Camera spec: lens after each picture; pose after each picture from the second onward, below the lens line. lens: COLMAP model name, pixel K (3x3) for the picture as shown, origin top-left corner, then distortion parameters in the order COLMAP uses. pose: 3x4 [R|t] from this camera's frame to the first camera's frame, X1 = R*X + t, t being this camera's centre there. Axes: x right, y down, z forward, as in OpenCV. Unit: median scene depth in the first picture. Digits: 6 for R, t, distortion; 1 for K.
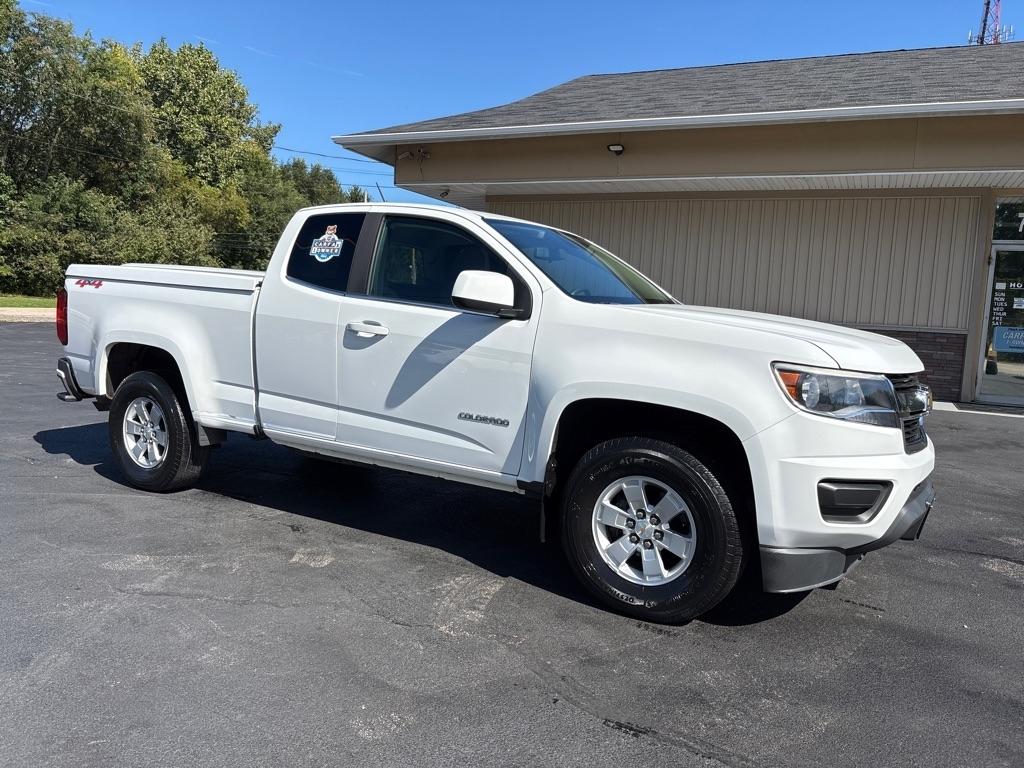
lens RADIAL K [[777.9, 0, 510.6], [0, 777.9, 386.5], [0, 0, 1]] dist [0.030002, -0.041993]
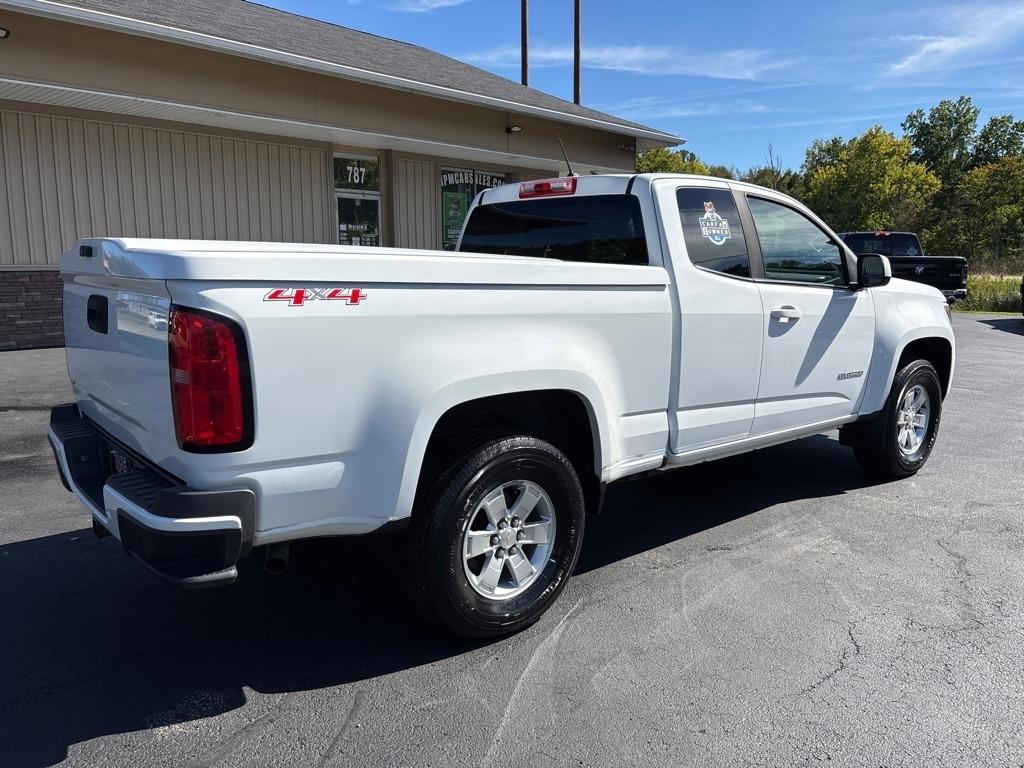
lens RADIAL K [[777.9, 0, 508.7], [0, 777.9, 386.6], [0, 0, 1]] dist [0.030002, -0.041993]
pose [[0.319409, -0.201795, 0.925882, -1.160053], [0.108073, 0.978445, 0.175968, -0.184528], [-0.941434, 0.043857, 0.334332, 0.939612]]
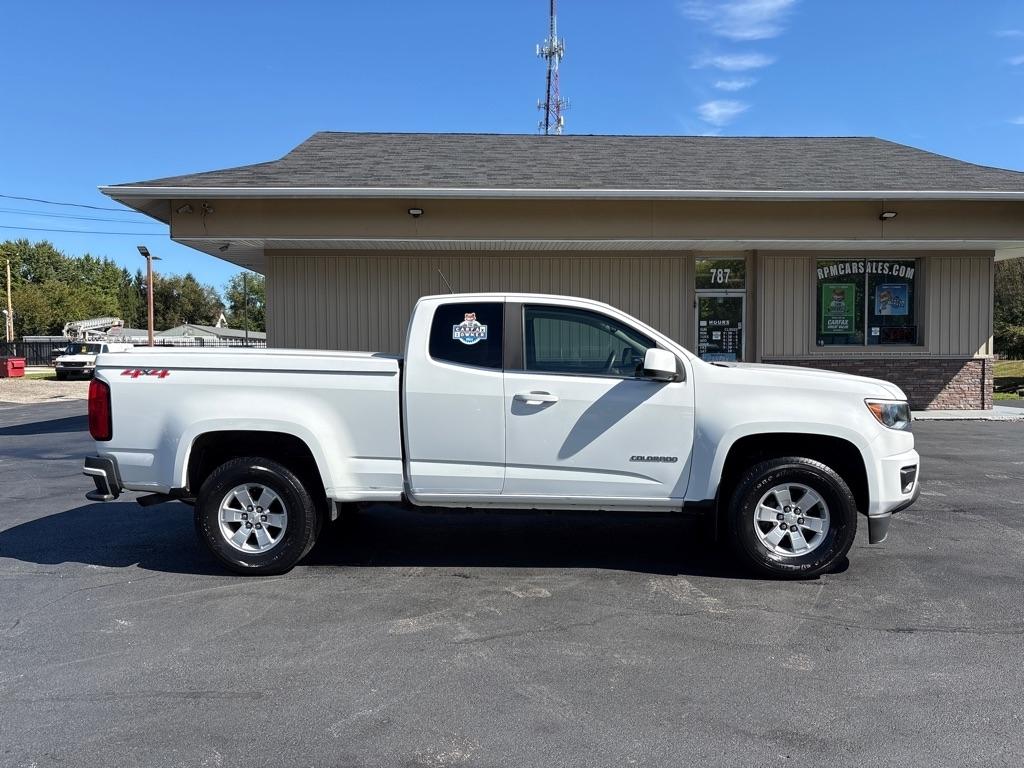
lens RADIAL K [[777.9, 0, 513.0], [0, 777.9, 383.1], [0, 0, 1]] dist [0.030002, -0.041993]
pose [[0.882992, -0.074740, 0.463399, -0.733479], [0.096546, 0.995052, -0.023477, -0.067798], [-0.459351, 0.065470, 0.885839, -0.065699]]
